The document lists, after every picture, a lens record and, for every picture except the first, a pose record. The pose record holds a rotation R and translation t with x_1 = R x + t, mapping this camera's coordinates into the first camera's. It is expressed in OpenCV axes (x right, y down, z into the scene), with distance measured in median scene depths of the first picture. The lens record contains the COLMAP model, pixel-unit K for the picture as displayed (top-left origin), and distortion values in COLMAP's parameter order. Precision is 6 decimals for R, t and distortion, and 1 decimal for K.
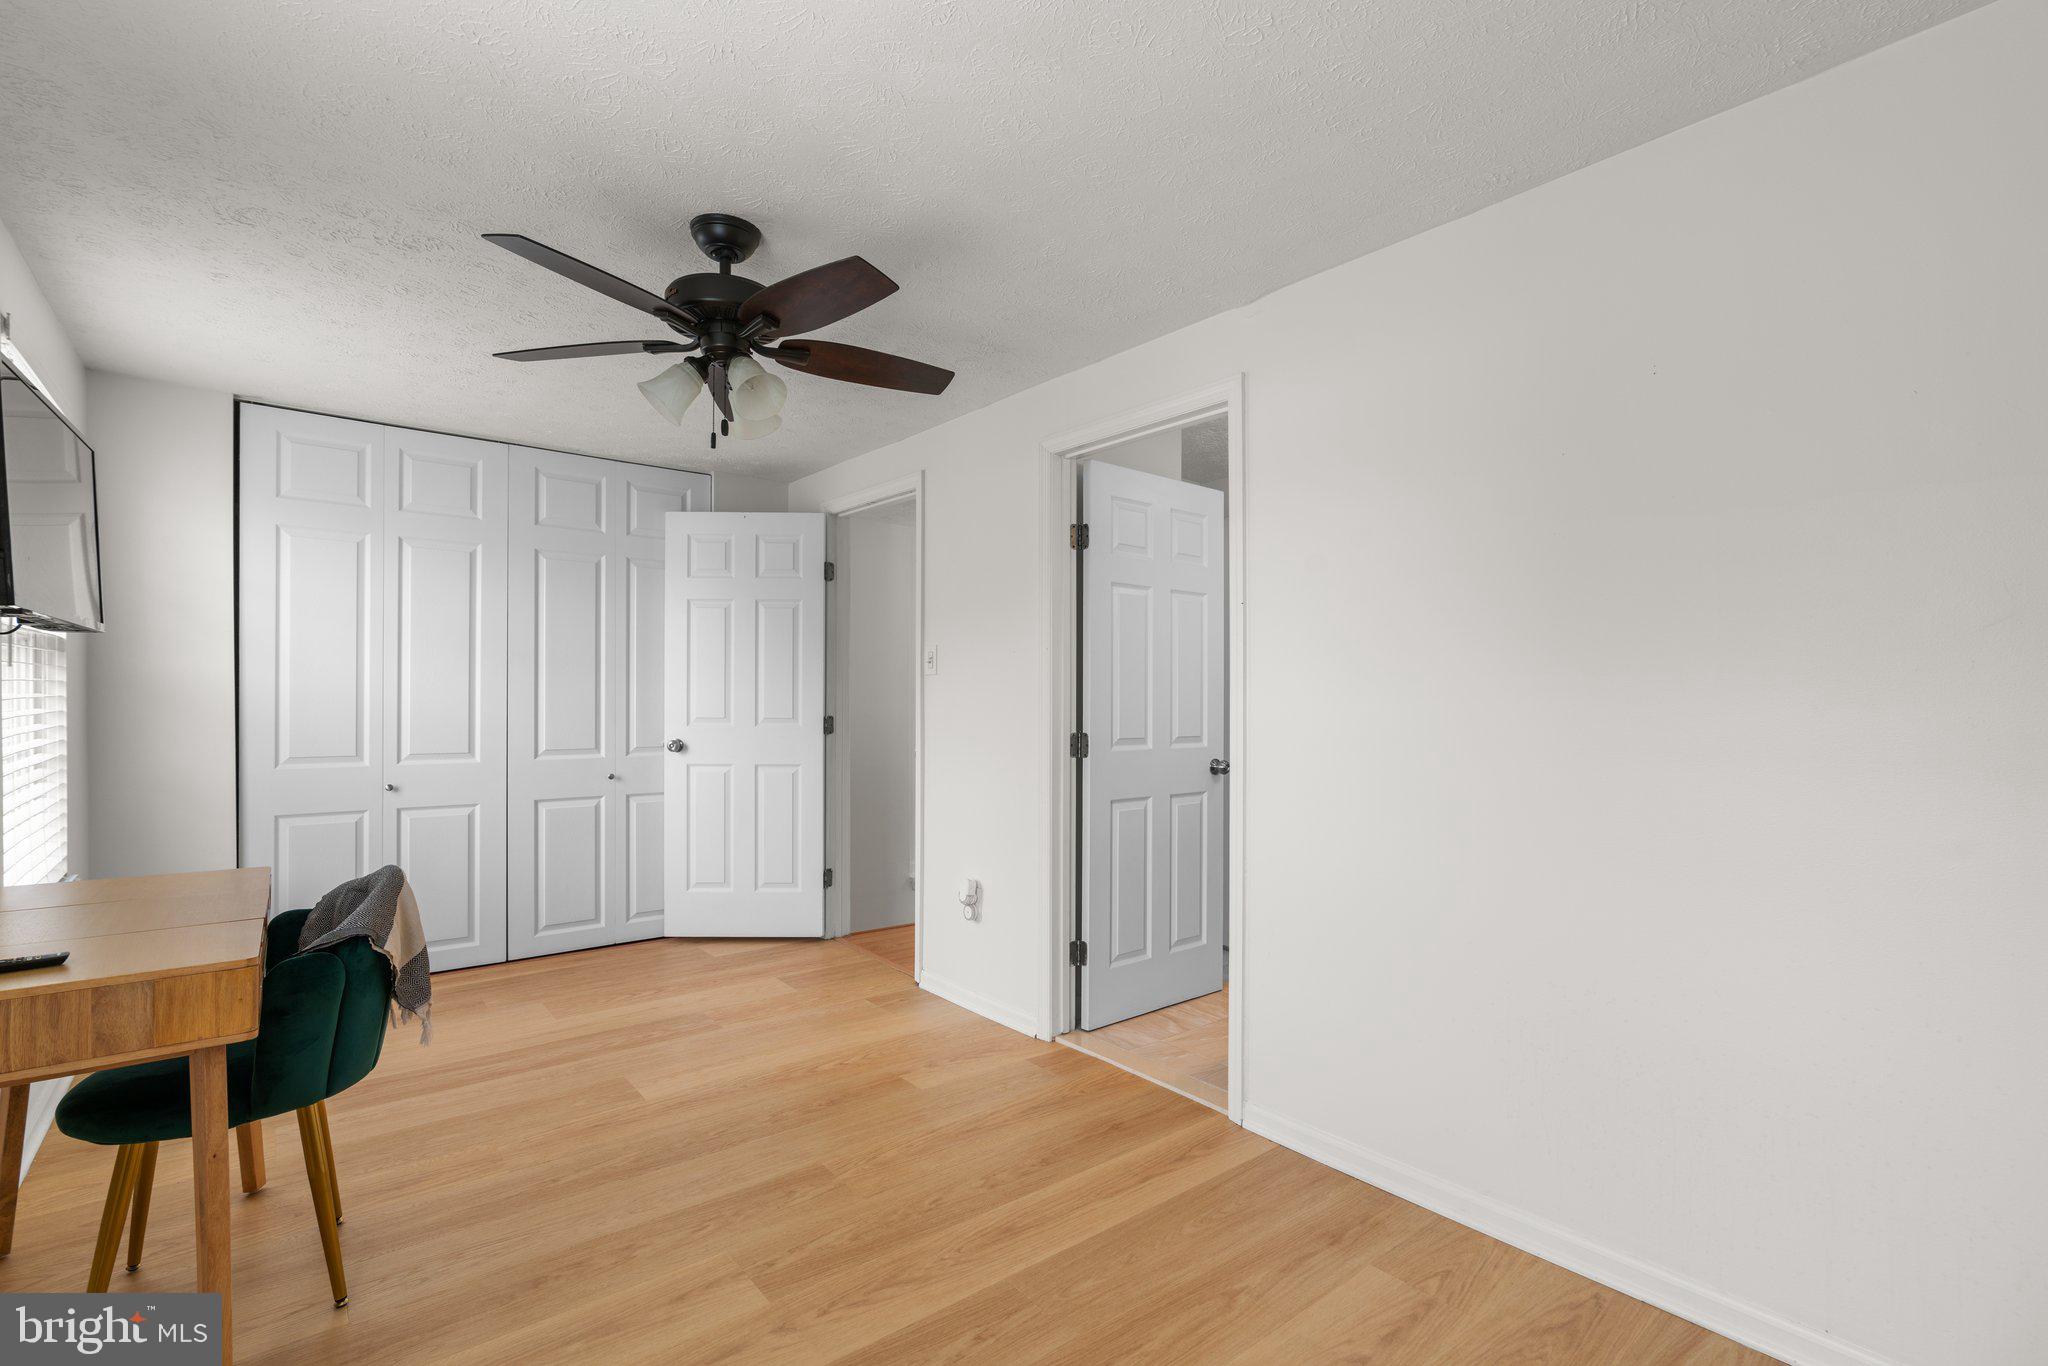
lens RADIAL K [[938.5, 0, 1015.6], [0, 938.5, 679.8], [0, 0, 1]] dist [0.001245, 0.000726]
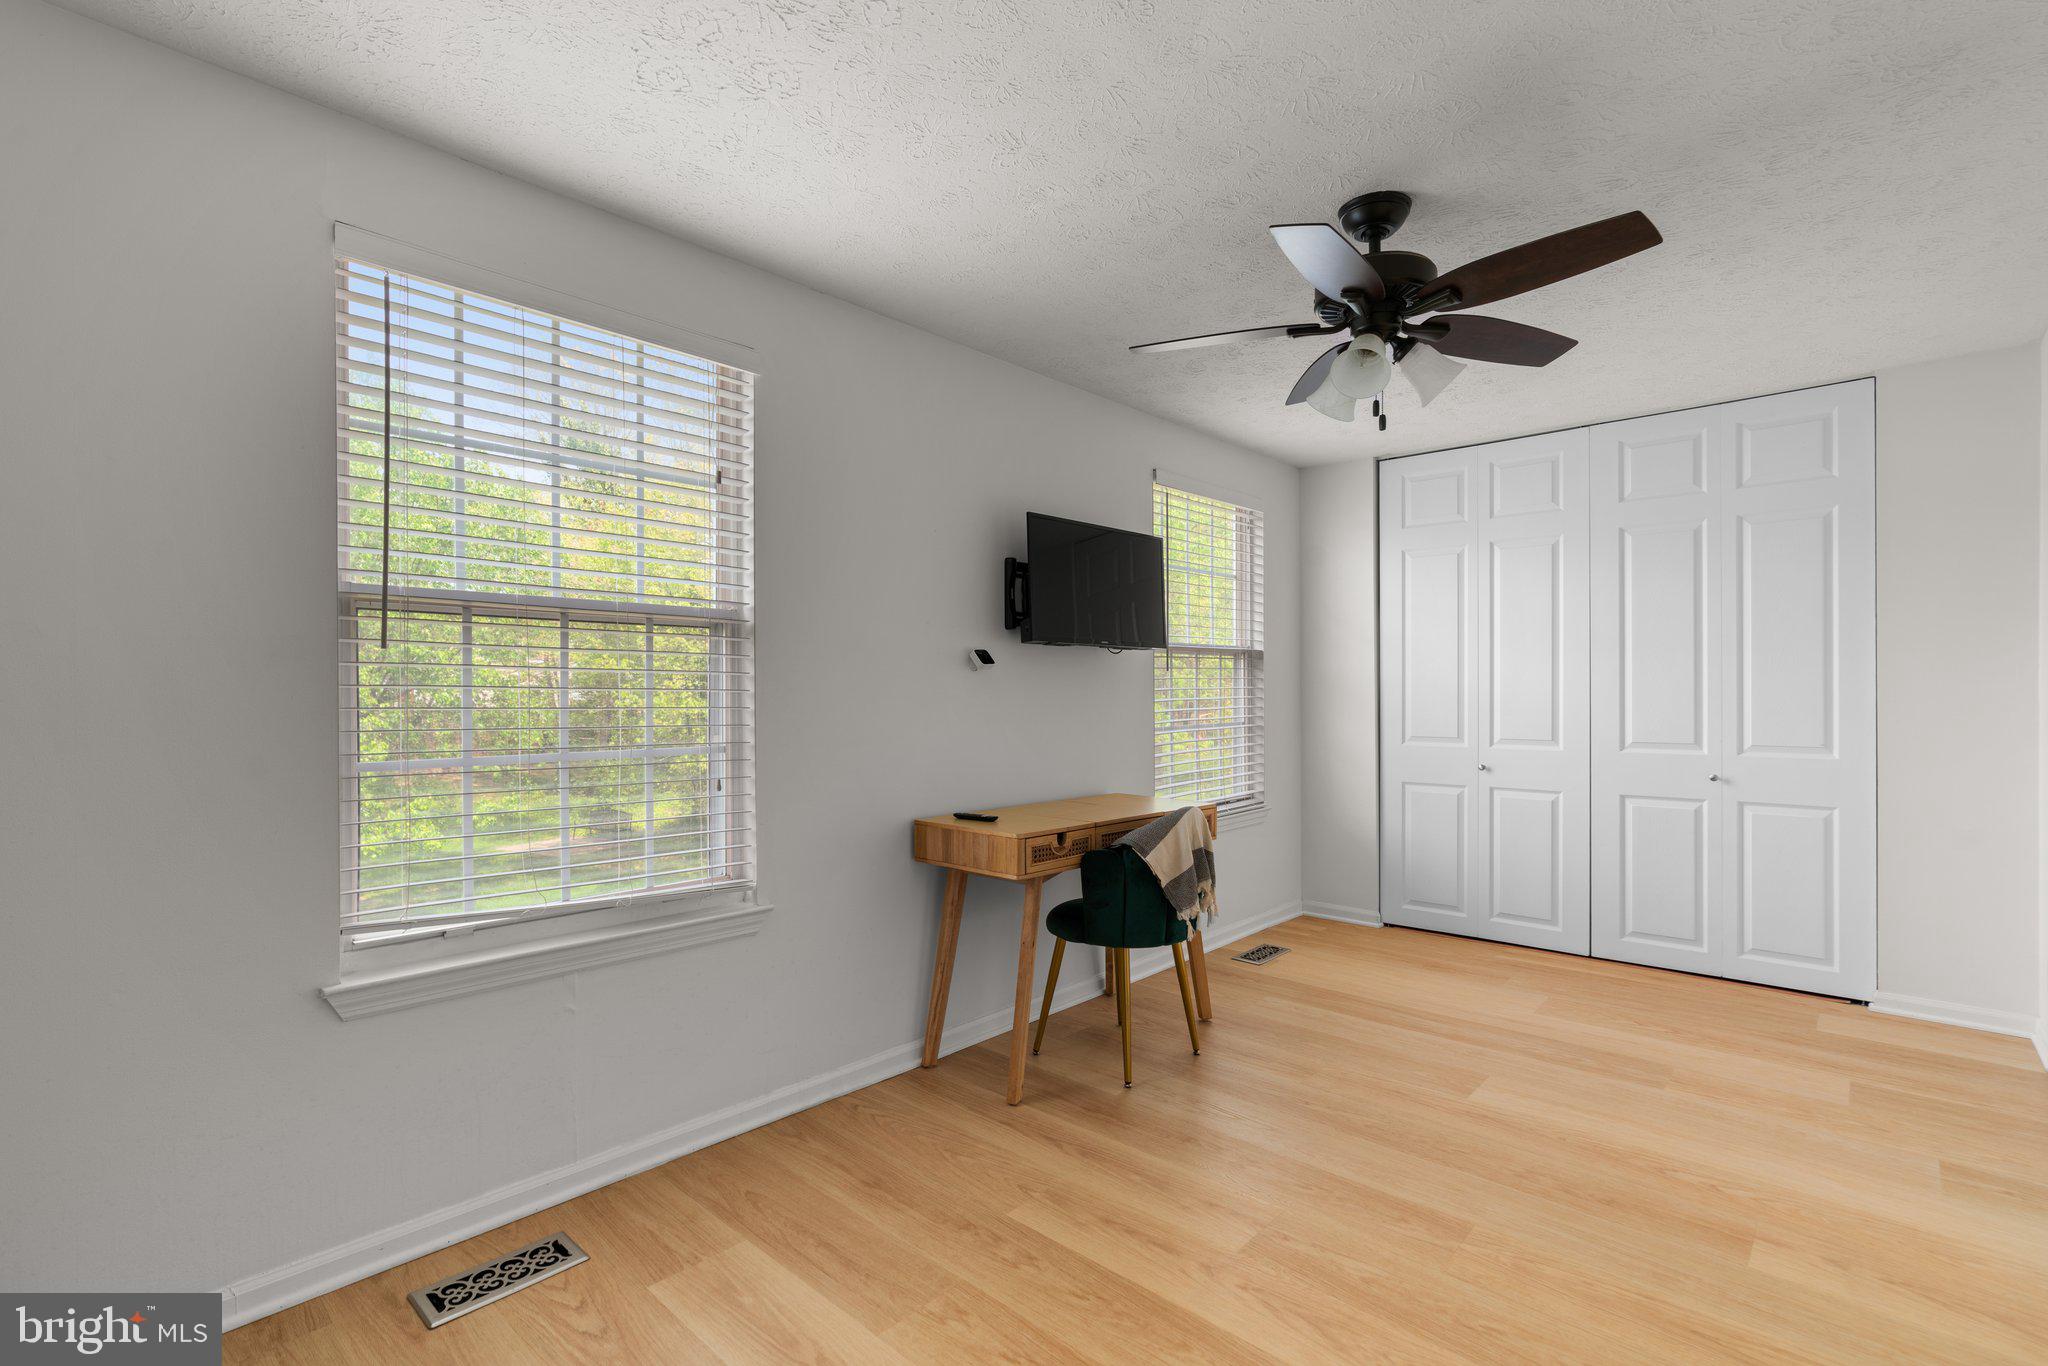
lens RADIAL K [[938.5, 0, 1015.6], [0, 938.5, 679.8], [0, 0, 1]] dist [0.001245, 0.000726]
pose [[0.140502, -0.015010, -0.989967, 0.399785], [0.028645, 0.999528, -0.011090, 0.006789], [0.989666, -0.026800, 0.140865, 0.317501]]
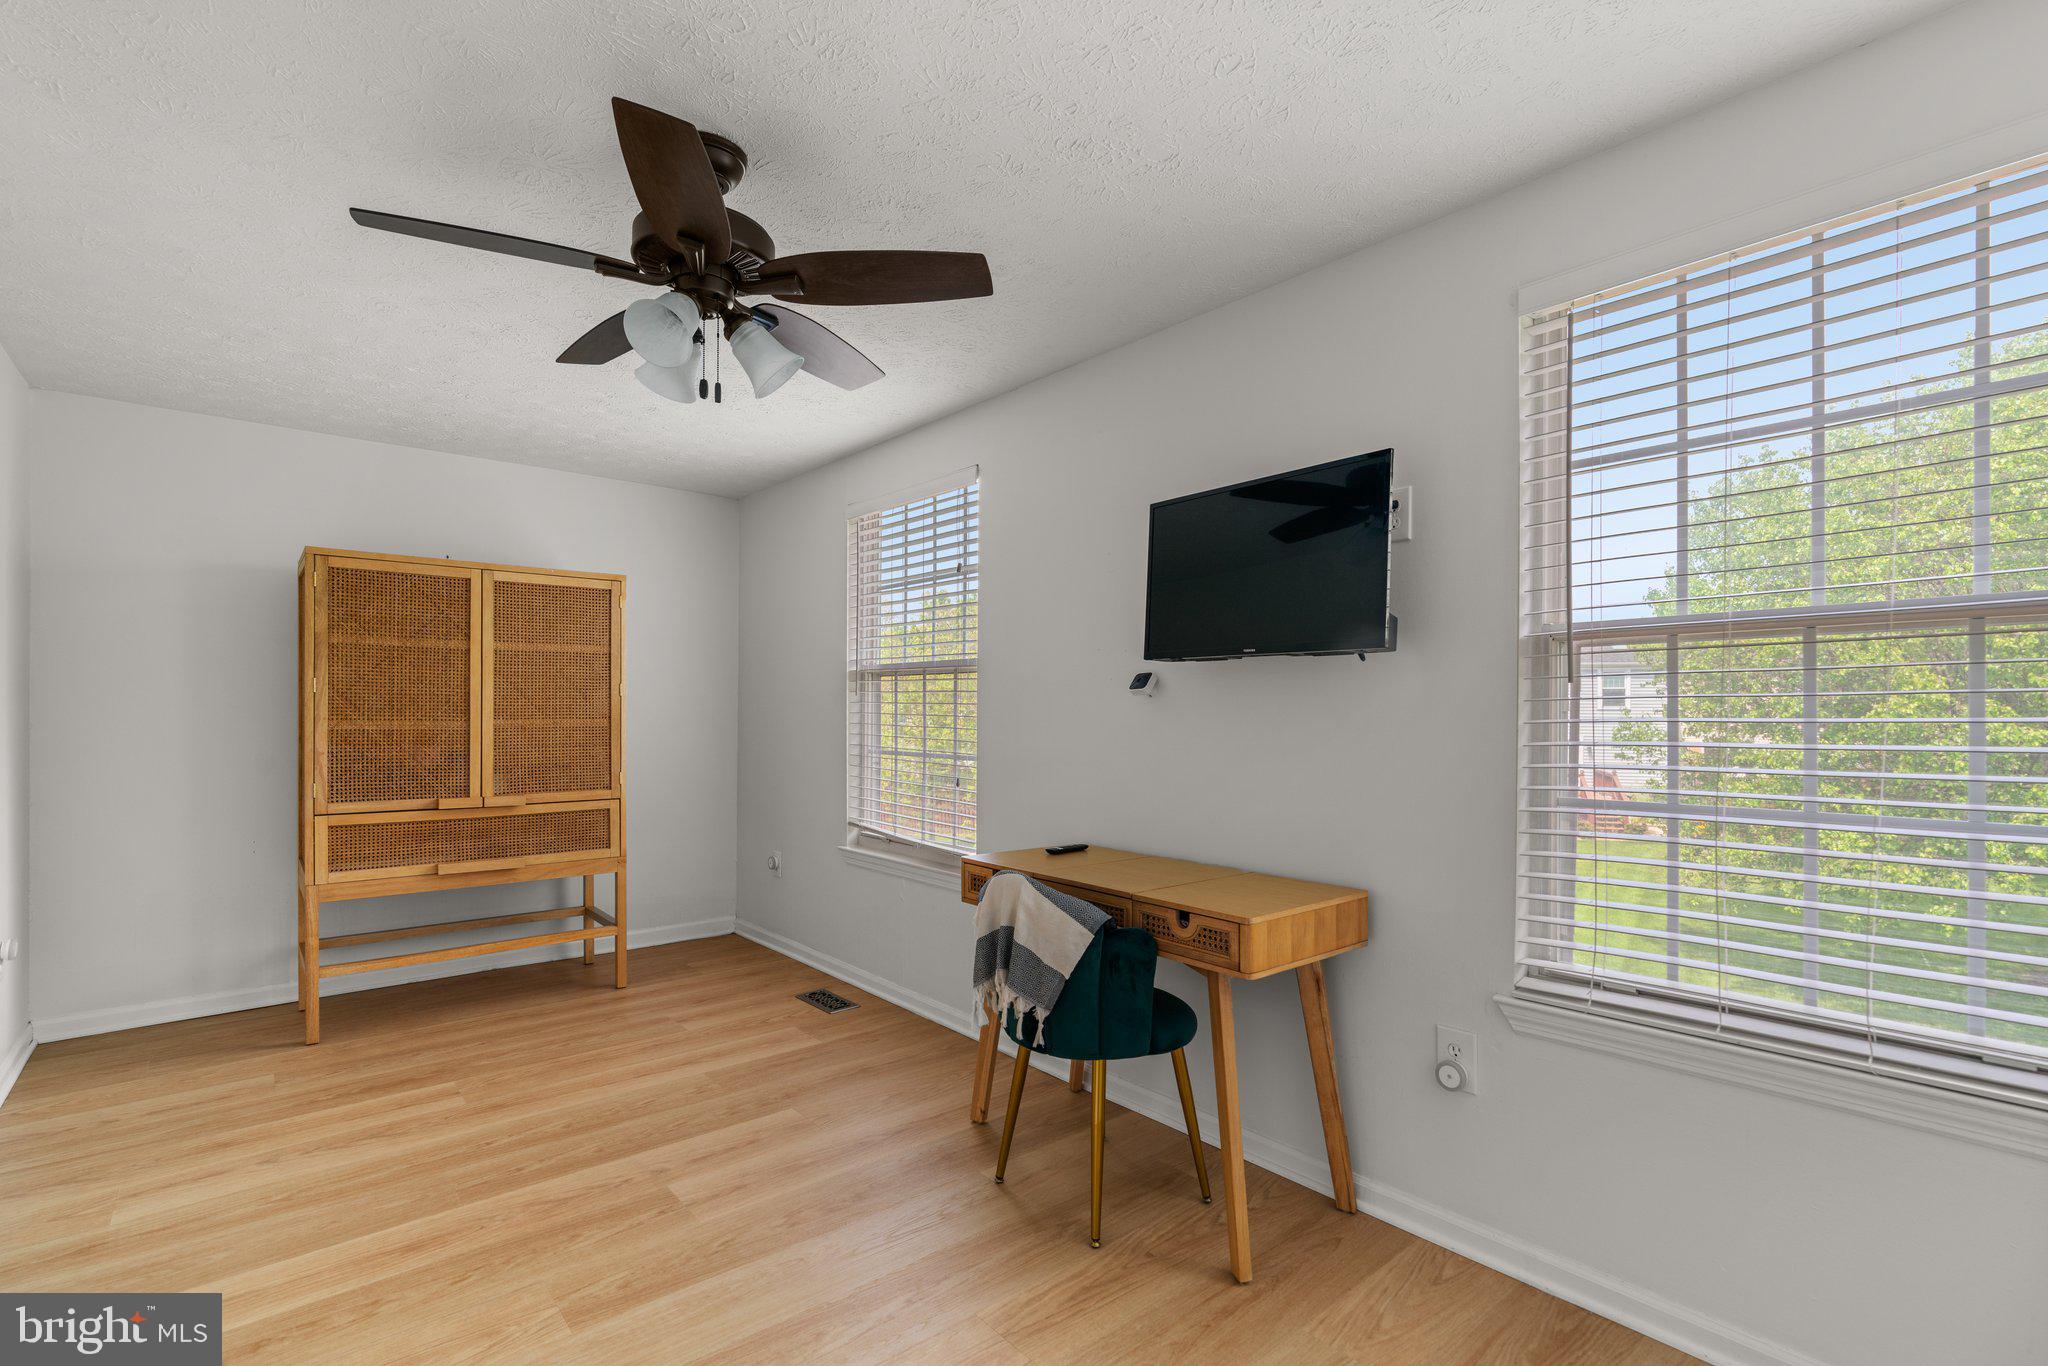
lens RADIAL K [[935.1, 0, 1032.8], [0, 935.1, 720.9], [0, 0, 1]] dist [-0.001816, -0.000572]
pose [[-0.999558, -0.012283, -0.027060, -0.368823], [-0.011673, 0.999677, -0.022583, 0.026057], [0.027329, -0.022257, -0.999379, 1.184872]]
